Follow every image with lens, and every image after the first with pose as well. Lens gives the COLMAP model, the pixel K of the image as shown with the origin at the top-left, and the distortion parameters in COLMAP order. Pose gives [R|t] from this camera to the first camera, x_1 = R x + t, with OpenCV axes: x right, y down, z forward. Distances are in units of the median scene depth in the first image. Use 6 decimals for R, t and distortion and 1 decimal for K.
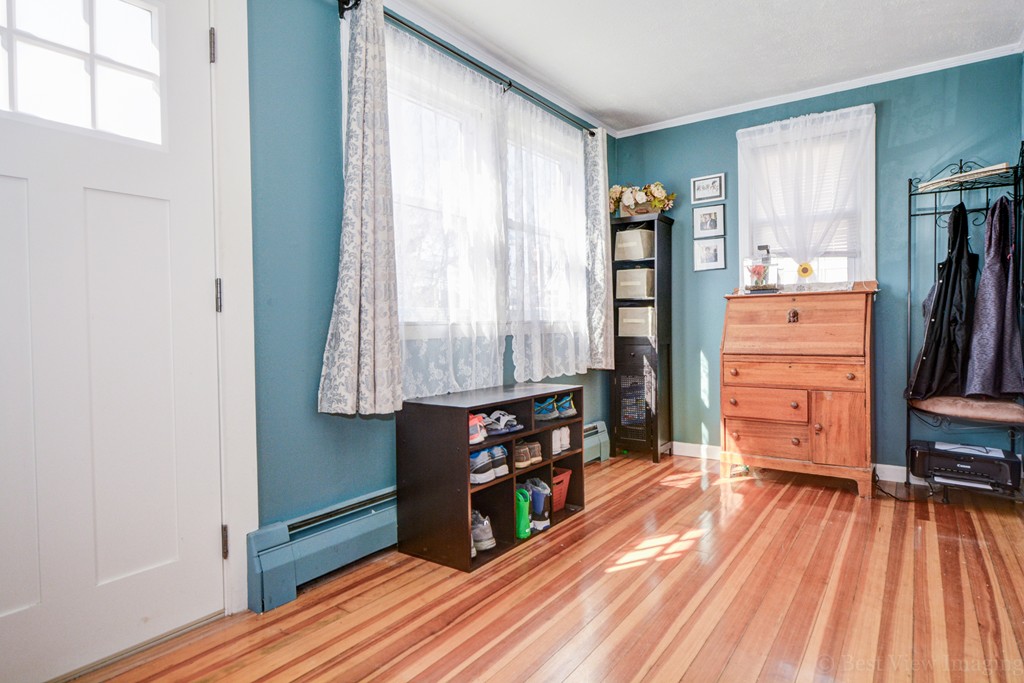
lens RADIAL K [[561.6, 0, 512.0], [0, 561.6, 341.5], [0, 0, 1]] dist [0.003657, 0.000831]
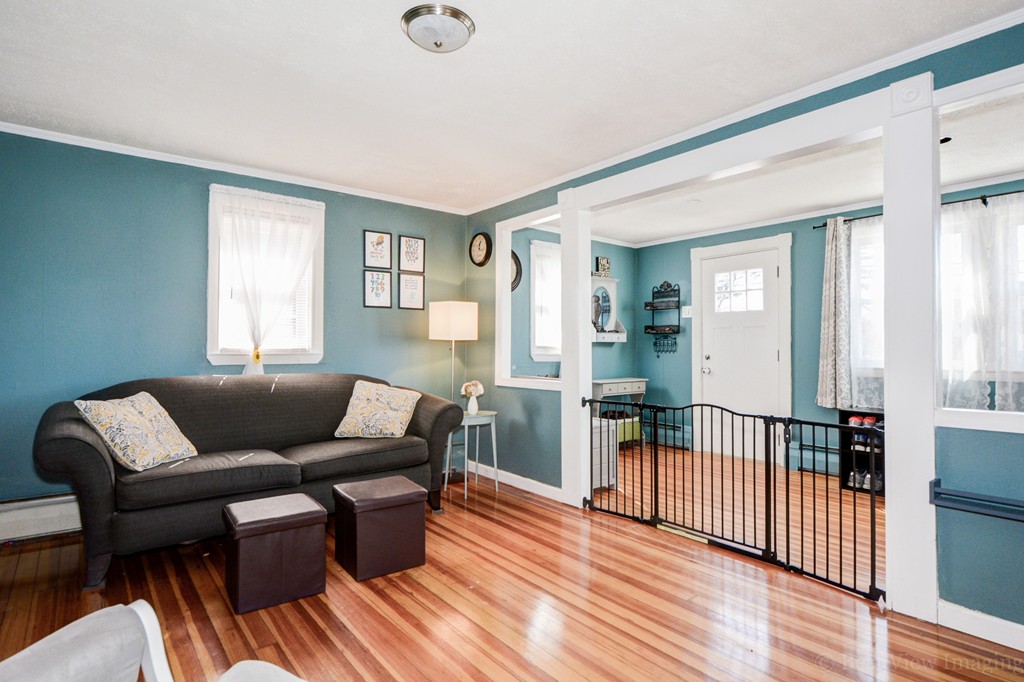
lens RADIAL K [[538.1, 0, 512.0], [0, 538.1, 341.0], [0, 0, 1]] dist [-0.003118, -0.000418]
pose [[-0.266351, -0.002626, -0.963873, 1.528242], [-0.028136, 0.999591, 0.005052, -0.080564], [0.963465, 0.028465, -0.266316, 0.233124]]
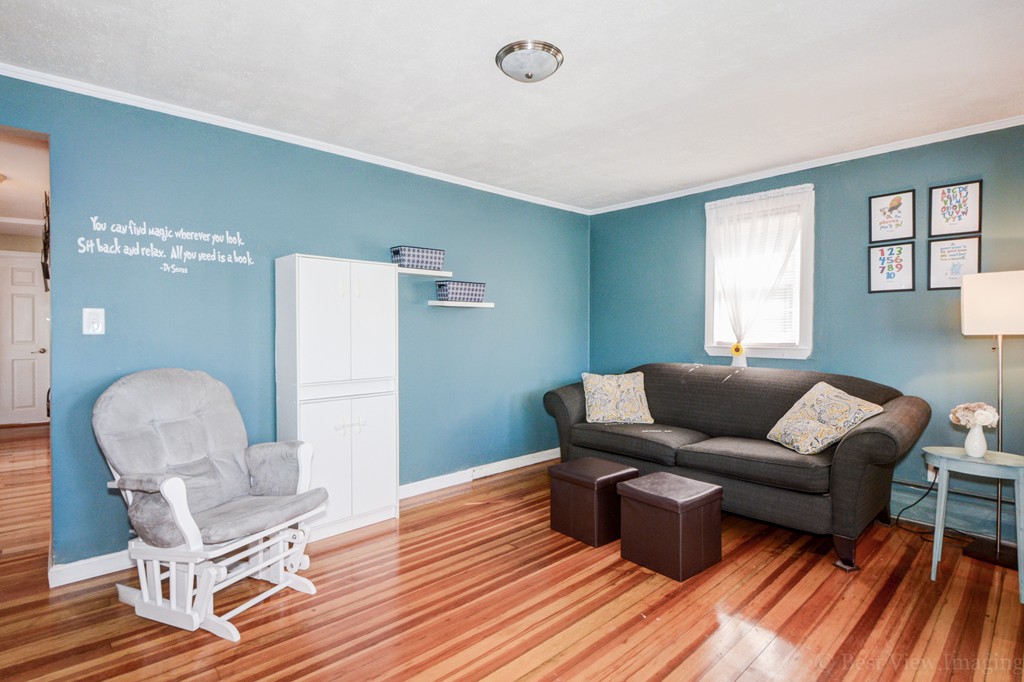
lens RADIAL K [[513.3, 0, 555.0], [0, 513.3, 335.5], [0, 0, 1]] dist [-0.000248, -0.000440]
pose [[-0.985401, 0.005746, 0.170154, 0.740578], [0.012495, 0.999176, 0.038623, -0.112388], [-0.169791, 0.040185, -0.984660, 0.669200]]
